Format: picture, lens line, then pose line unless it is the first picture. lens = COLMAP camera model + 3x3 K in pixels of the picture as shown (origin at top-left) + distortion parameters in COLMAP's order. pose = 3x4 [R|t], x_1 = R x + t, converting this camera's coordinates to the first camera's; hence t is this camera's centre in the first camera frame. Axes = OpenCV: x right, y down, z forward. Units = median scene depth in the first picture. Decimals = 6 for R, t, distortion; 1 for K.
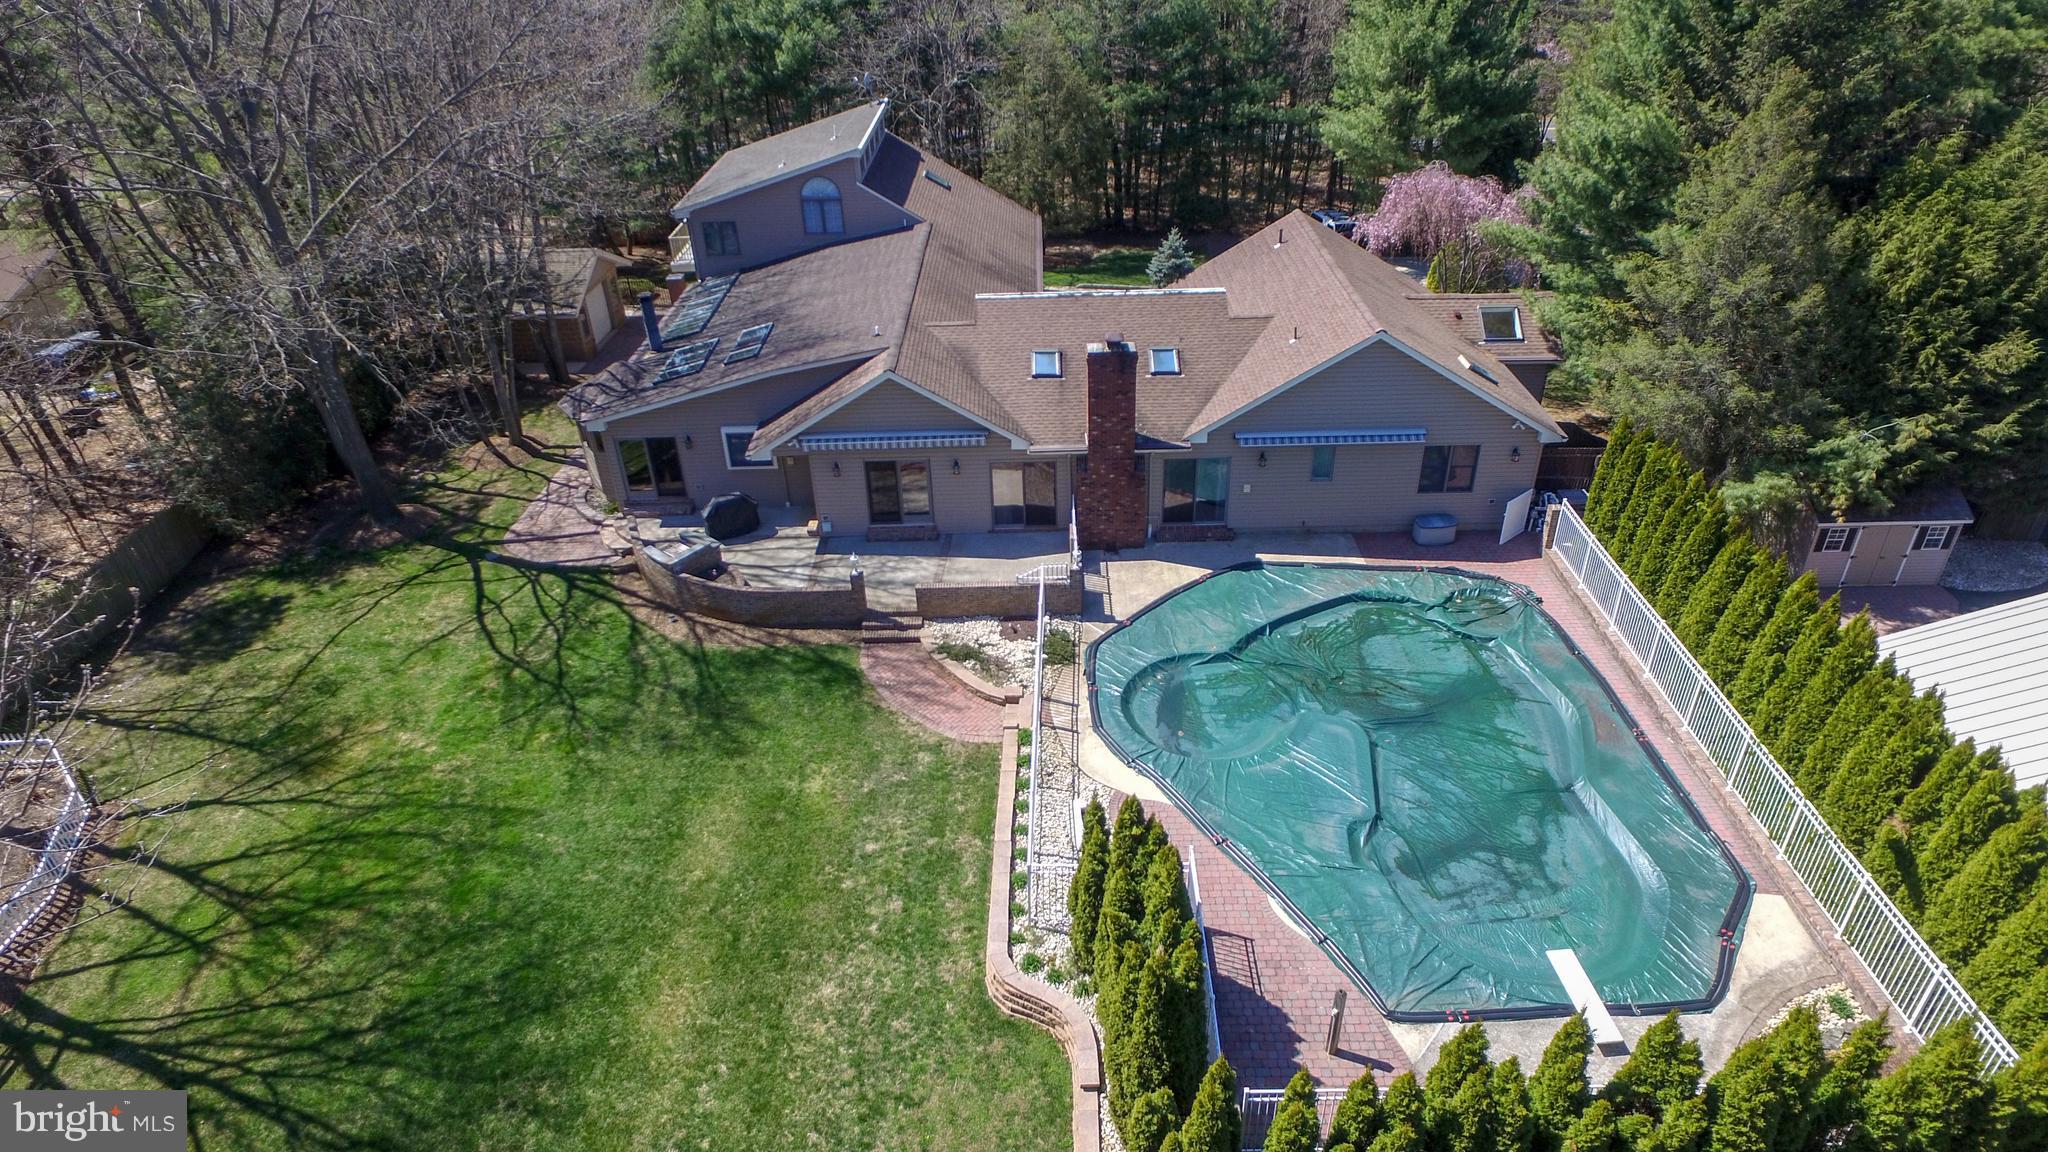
lens RADIAL K [[1182.0, 0, 1028.1], [0, 1182.0, 587.5], [0, 0, 1]] dist [-0.005653, 0.012697]
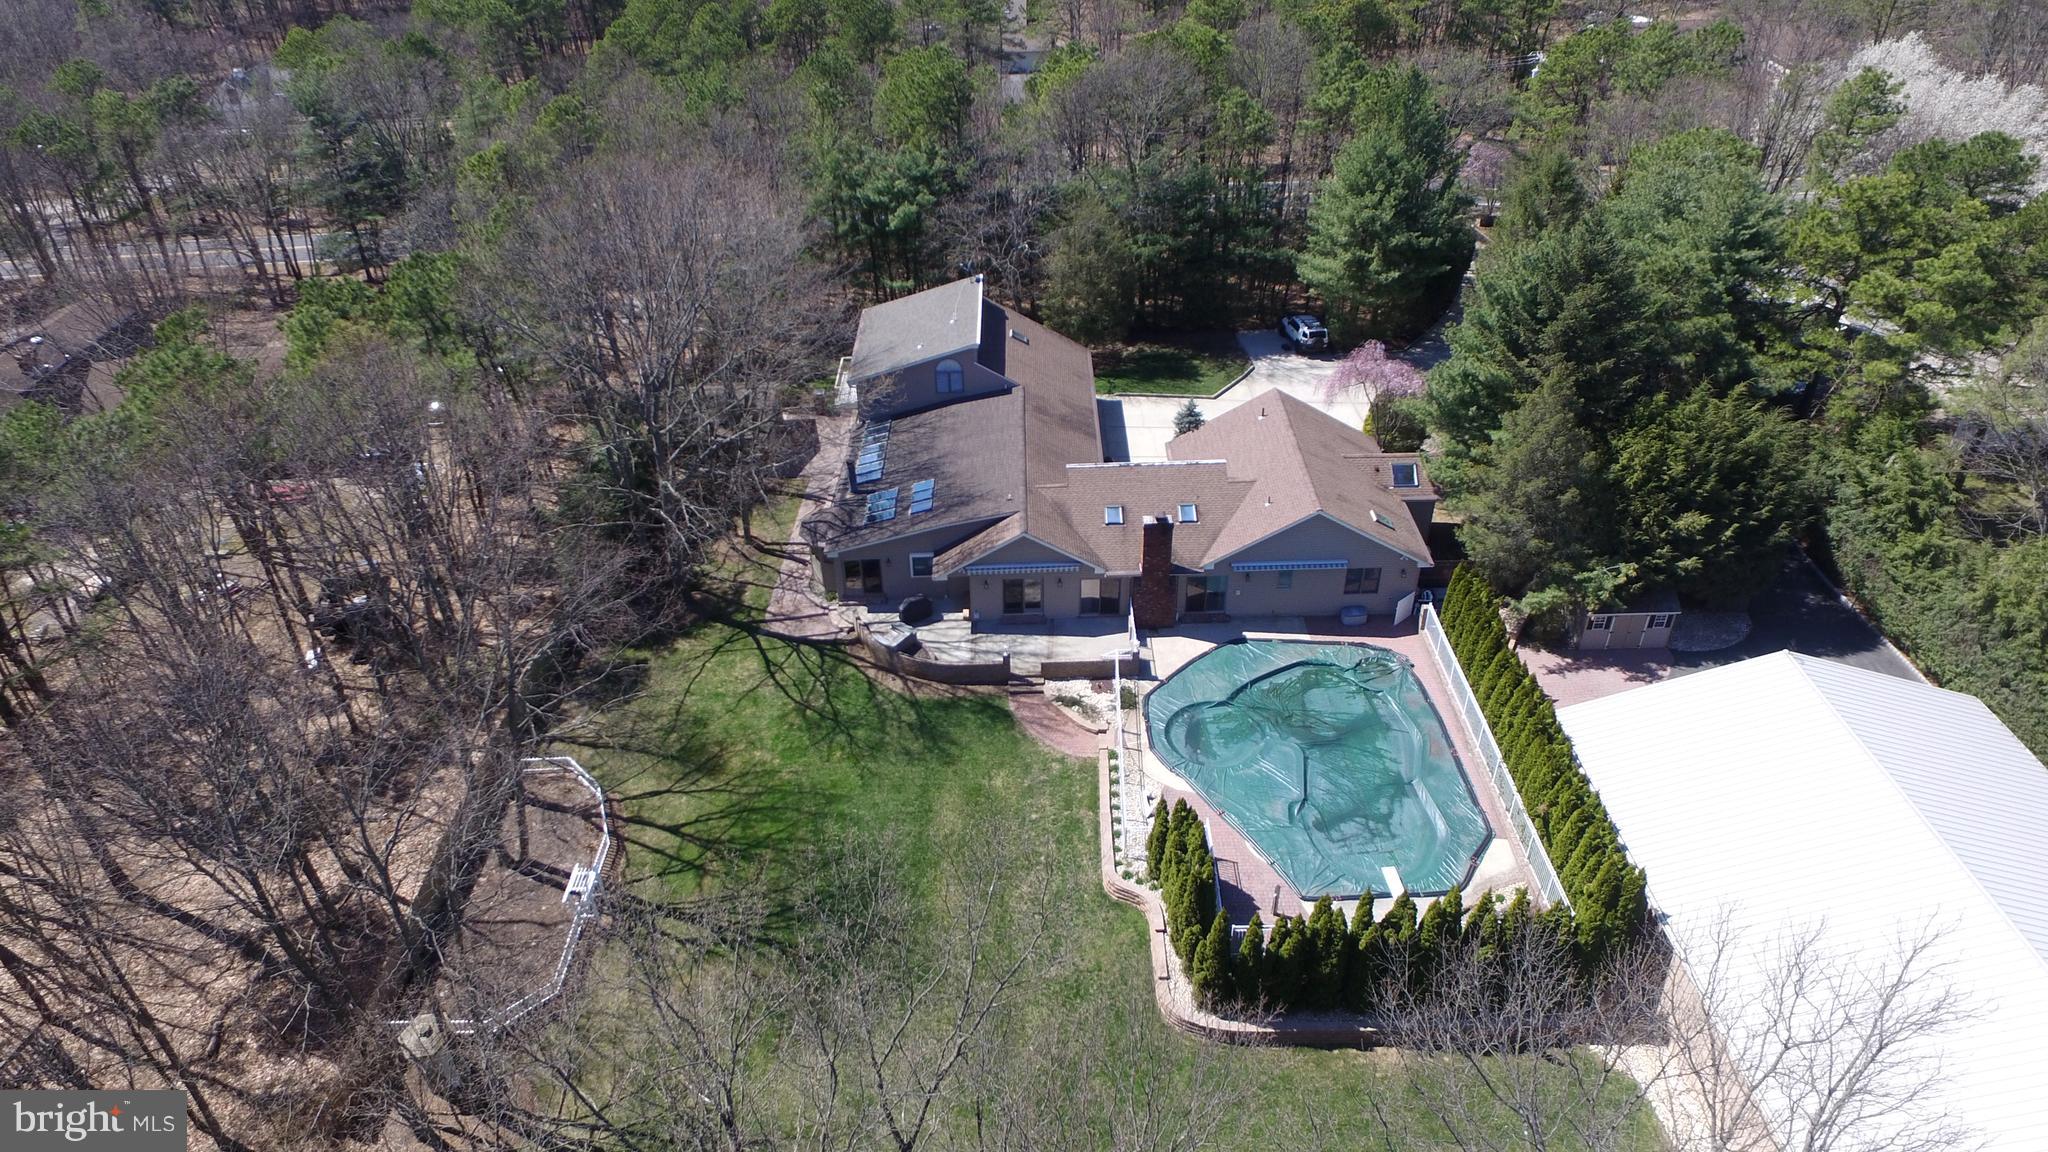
lens RADIAL K [[1182.0, 0, 1017.0], [0, 1182.0, 637.9], [0, 0, 1]] dist [-0.005653, 0.012697]
pose [[0.999989, -0.004181, -0.002077, -0.128471], [0.004357, 0.995567, 0.093949, -0.196540], [0.001675, -0.093957, 0.995575, -0.693981]]
